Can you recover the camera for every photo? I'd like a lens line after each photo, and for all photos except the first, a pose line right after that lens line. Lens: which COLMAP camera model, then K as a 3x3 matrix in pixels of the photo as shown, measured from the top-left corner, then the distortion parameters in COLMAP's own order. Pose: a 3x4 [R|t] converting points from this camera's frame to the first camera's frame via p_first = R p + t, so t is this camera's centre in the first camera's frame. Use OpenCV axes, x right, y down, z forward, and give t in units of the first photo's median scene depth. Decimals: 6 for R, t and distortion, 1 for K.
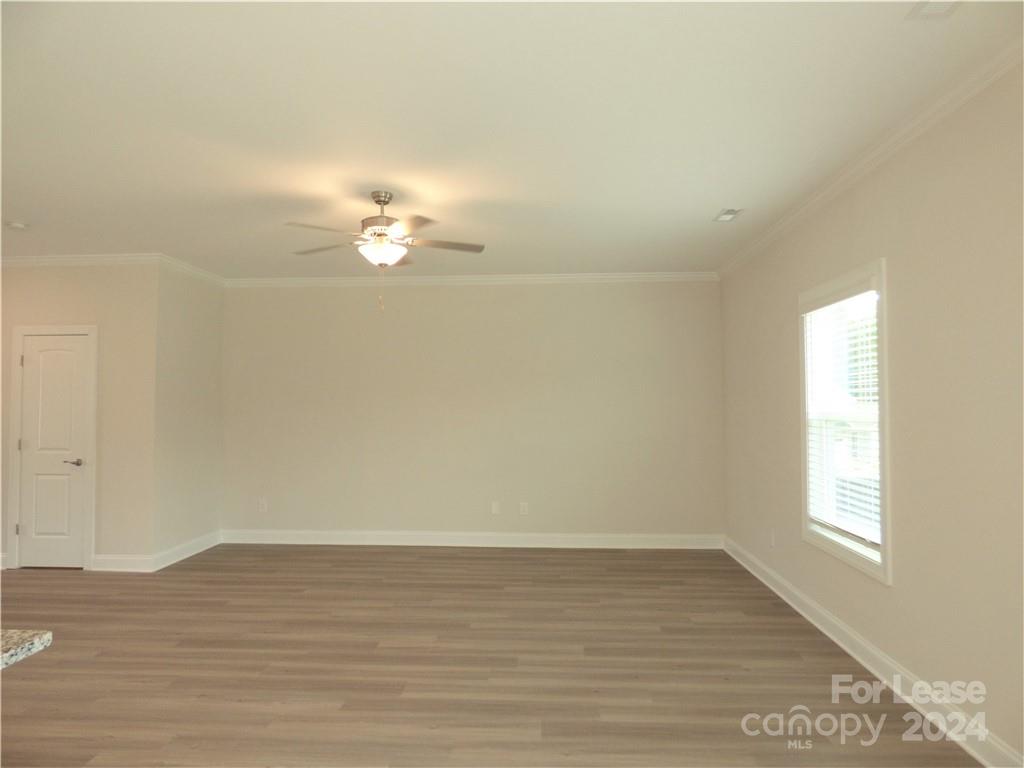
lens RADIAL K [[615.3, 0, 509.9], [0, 615.3, 381.7], [0, 0, 1]] dist [-0.004472, -0.007738]
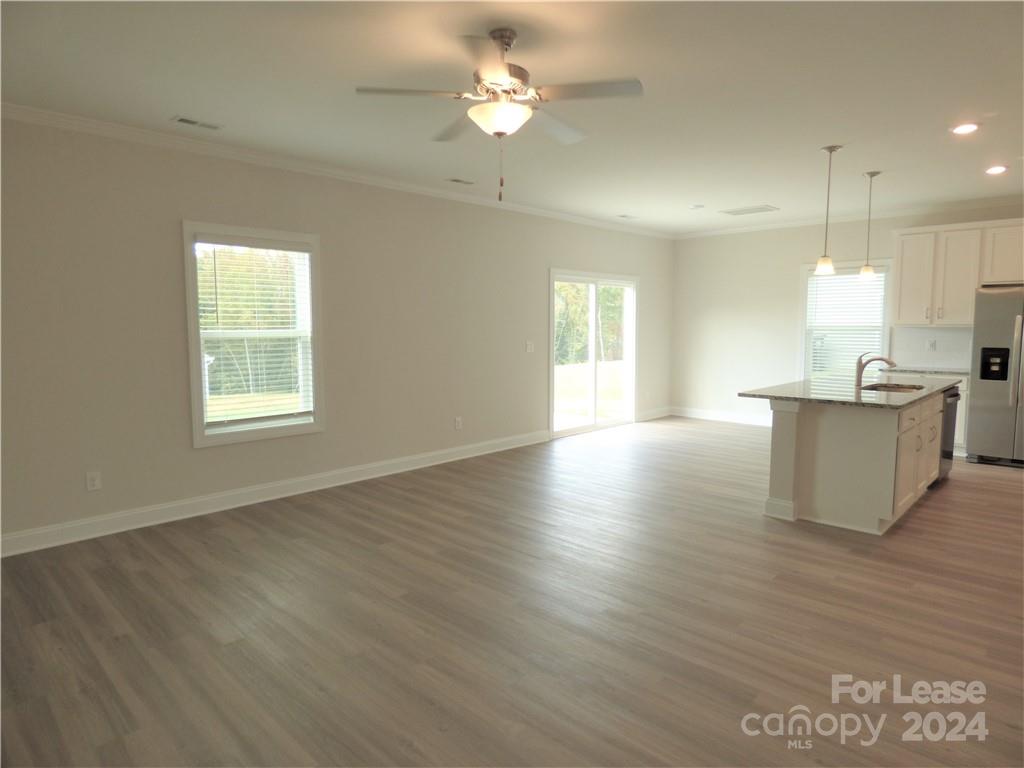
lens RADIAL K [[615.3, 0, 515.3], [0, 615.3, 378.6], [0, 0, 1]] dist [-0.004472, -0.007738]
pose [[-0.762265, -0.053010, 0.645090, -0.673648], [-0.019748, 0.998081, 0.058682, 0.056774], [-0.646963, 0.031992, -0.761850, 1.481698]]
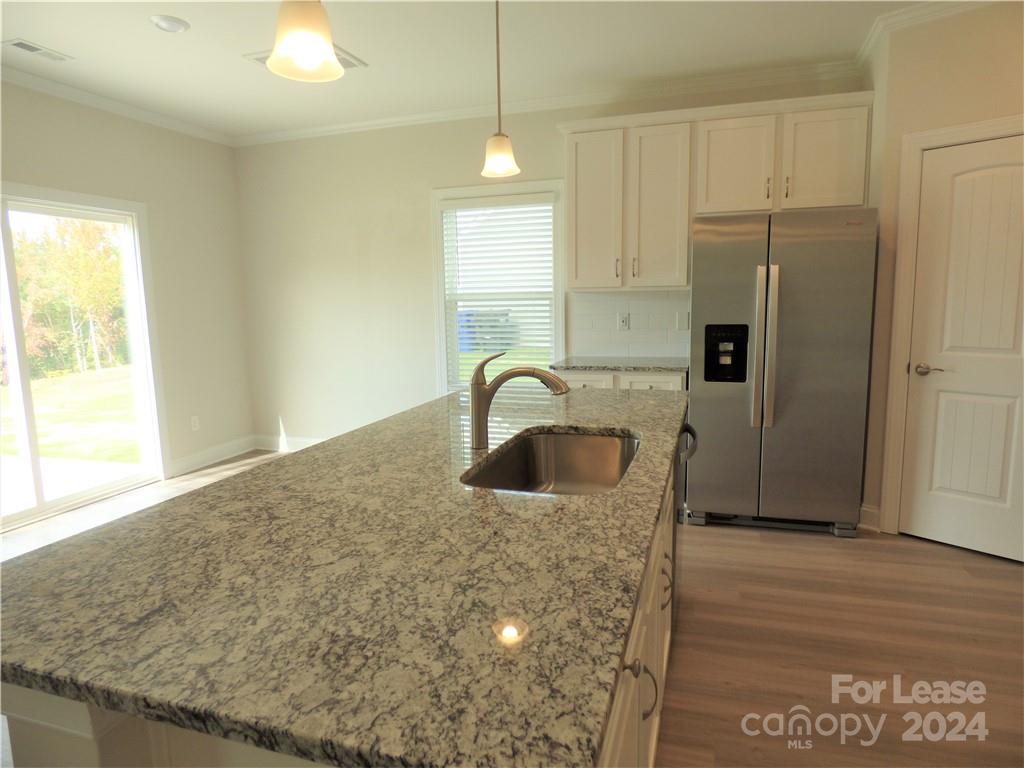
lens RADIAL K [[615.3, 0, 513.6], [0, 615.3, 381.8], [0, 0, 1]] dist [-0.004472, -0.007738]
pose [[-0.967297, -0.014817, 0.253214, -0.534678], [0.010088, 0.995255, 0.096773, 0.039962], [-0.253447, 0.096163, -0.962558, 0.490198]]
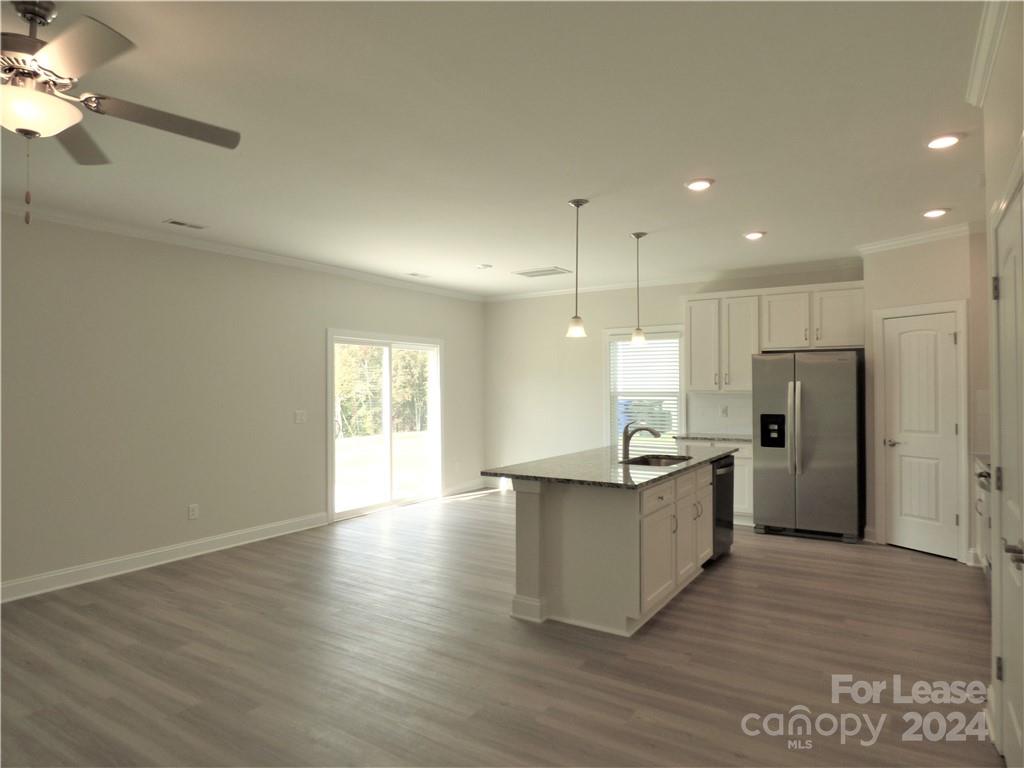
lens RADIAL K [[615.3, 0, 513.0], [0, 615.3, 381.8], [0, 0, 1]] dist [-0.004472, -0.007738]
pose [[-0.869900, 0.010282, 0.493121, -0.784437], [-0.013045, 0.998953, -0.043841, 0.041402], [-0.493056, -0.044570, -0.868855, 1.183008]]
